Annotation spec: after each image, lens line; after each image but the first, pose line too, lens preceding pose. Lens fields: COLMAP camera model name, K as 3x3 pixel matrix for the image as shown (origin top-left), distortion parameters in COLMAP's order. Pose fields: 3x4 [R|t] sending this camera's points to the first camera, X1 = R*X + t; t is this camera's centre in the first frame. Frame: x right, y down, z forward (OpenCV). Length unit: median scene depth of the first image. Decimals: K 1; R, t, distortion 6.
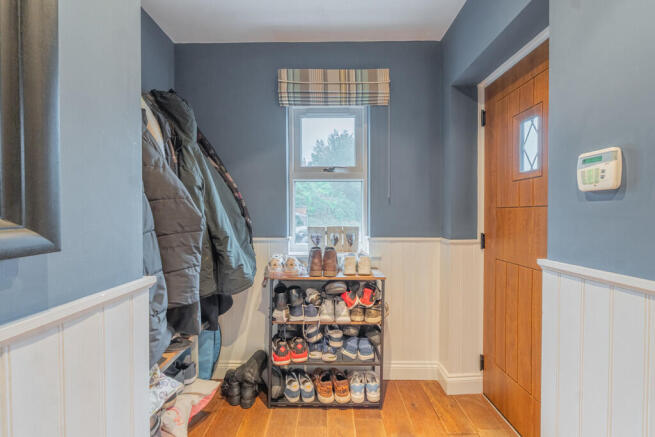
lens RADIAL K [[275.5, 0, 327.6], [0, 275.5, 218.1], [0, 0, 1]] dist [-0.001211, -0.000464]
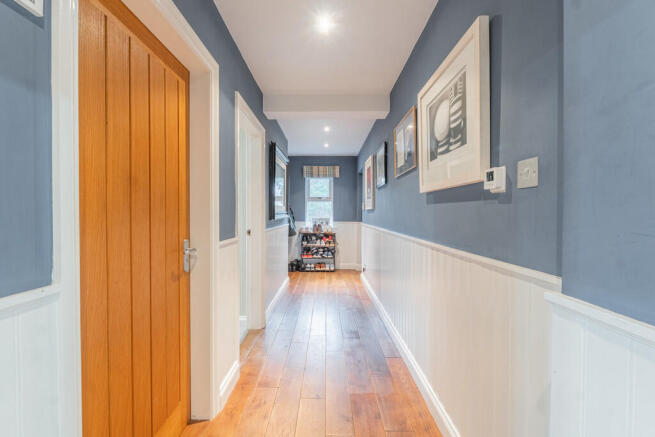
lens RADIAL K [[275.5, 0, 327.4], [0, 275.5, 216.0], [0, 0, 1]] dist [-0.001211, -0.000464]
pose [[0.999967, 0.006410, 0.004902, 0.085495], [-0.006401, 0.999978, -0.001909, 0.019873], [-0.004914, 0.001877, 0.999986, -2.233189]]
